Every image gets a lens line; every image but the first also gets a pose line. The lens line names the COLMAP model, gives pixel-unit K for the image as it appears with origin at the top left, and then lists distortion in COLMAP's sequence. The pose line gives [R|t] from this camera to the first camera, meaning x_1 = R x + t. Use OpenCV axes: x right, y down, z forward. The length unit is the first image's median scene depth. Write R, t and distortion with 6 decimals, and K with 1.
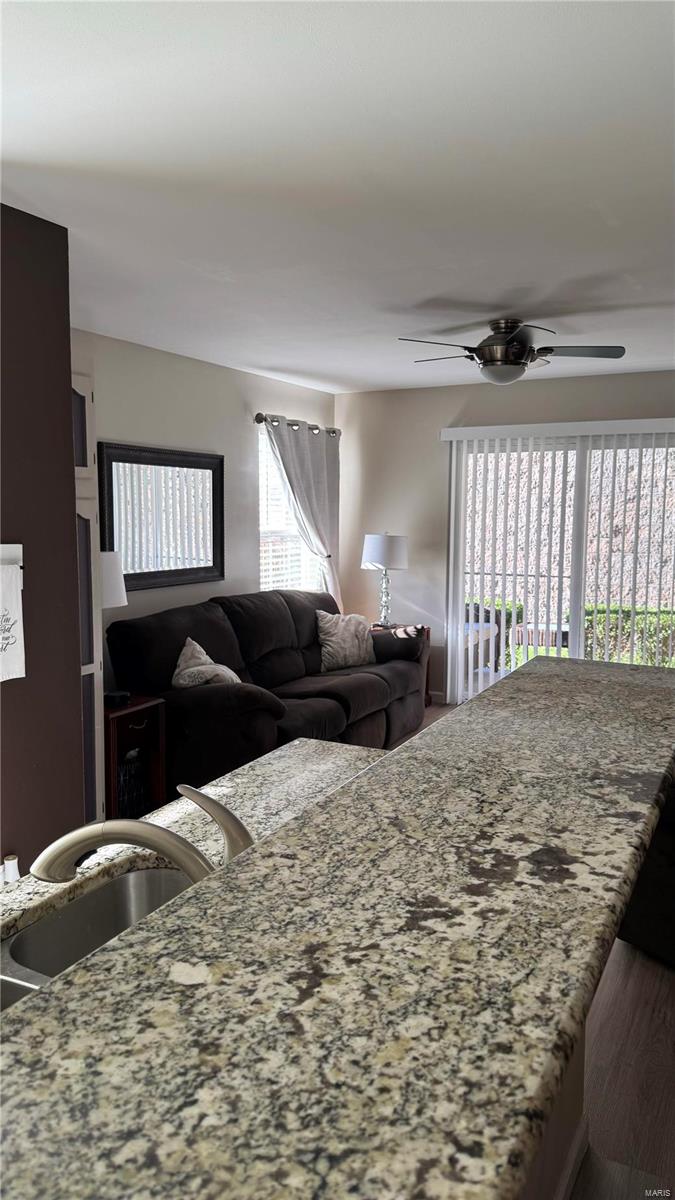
lens RADIAL K [[843.8, 0, 337.5], [0, 843.8, 600.0], [0, 0, 1]] dist [0.114882, -0.179386]
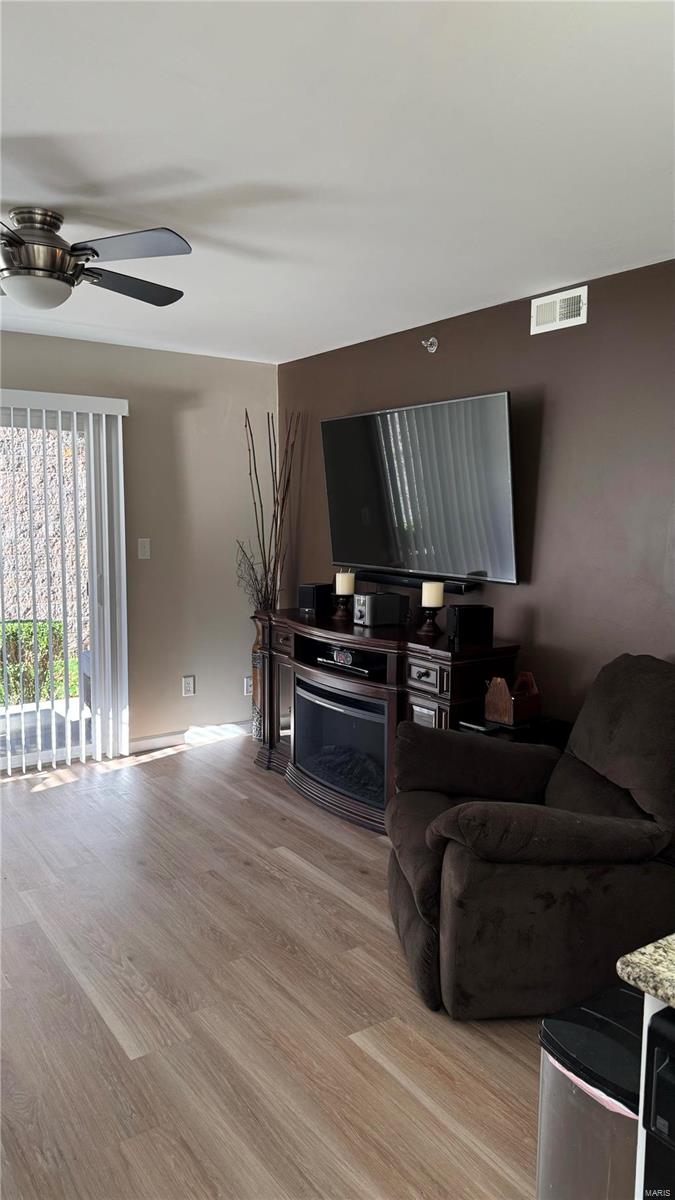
lens RADIAL K [[846.0, 0, 334.3], [0, 846.0, 577.8], [0, 0, 1]] dist [0.045986, -0.001203]
pose [[0.472809, -0.072778, 0.878154, -0.216195], [0.095750, 0.994926, 0.030902, -0.030497], [-0.875947, 0.069472, 0.477379, 0.359587]]
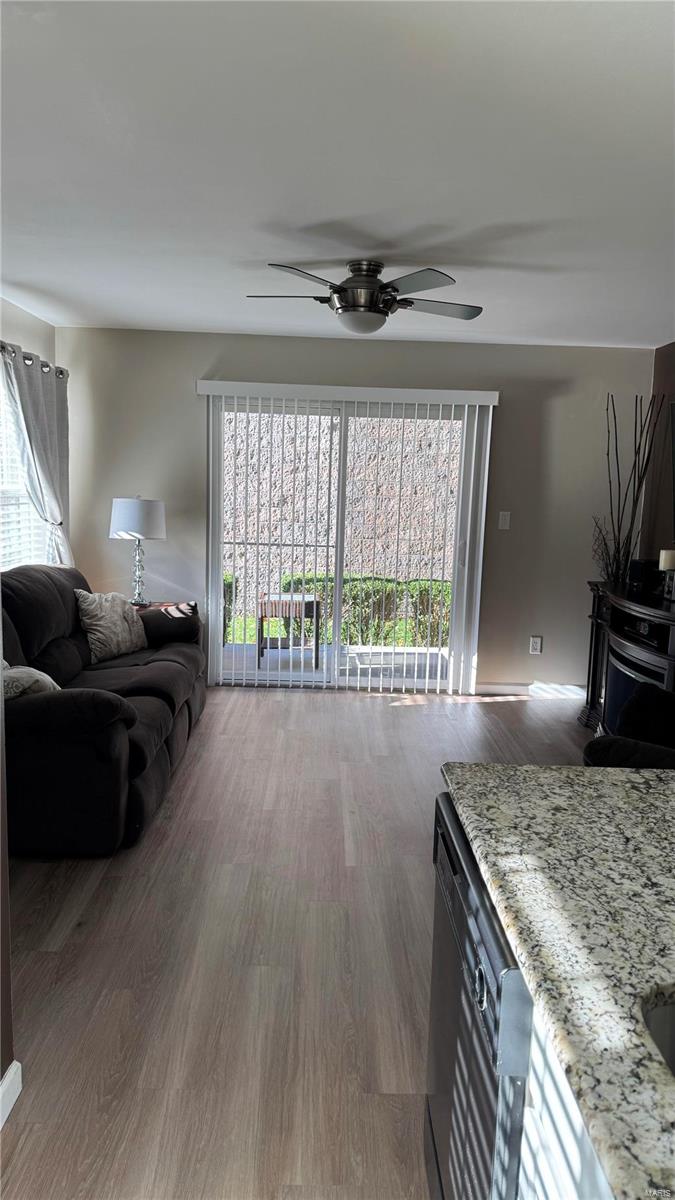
lens RADIAL K [[843.8, 0, 337.5], [0, 843.8, 600.0], [0, 0, 1]] dist [0.114882, -0.179386]
pose [[0.880607, -0.041838, 0.471997, -0.195108], [0.023787, 0.998742, 0.044148, -0.008220], [-0.473251, -0.027650, 0.880494, 0.150389]]
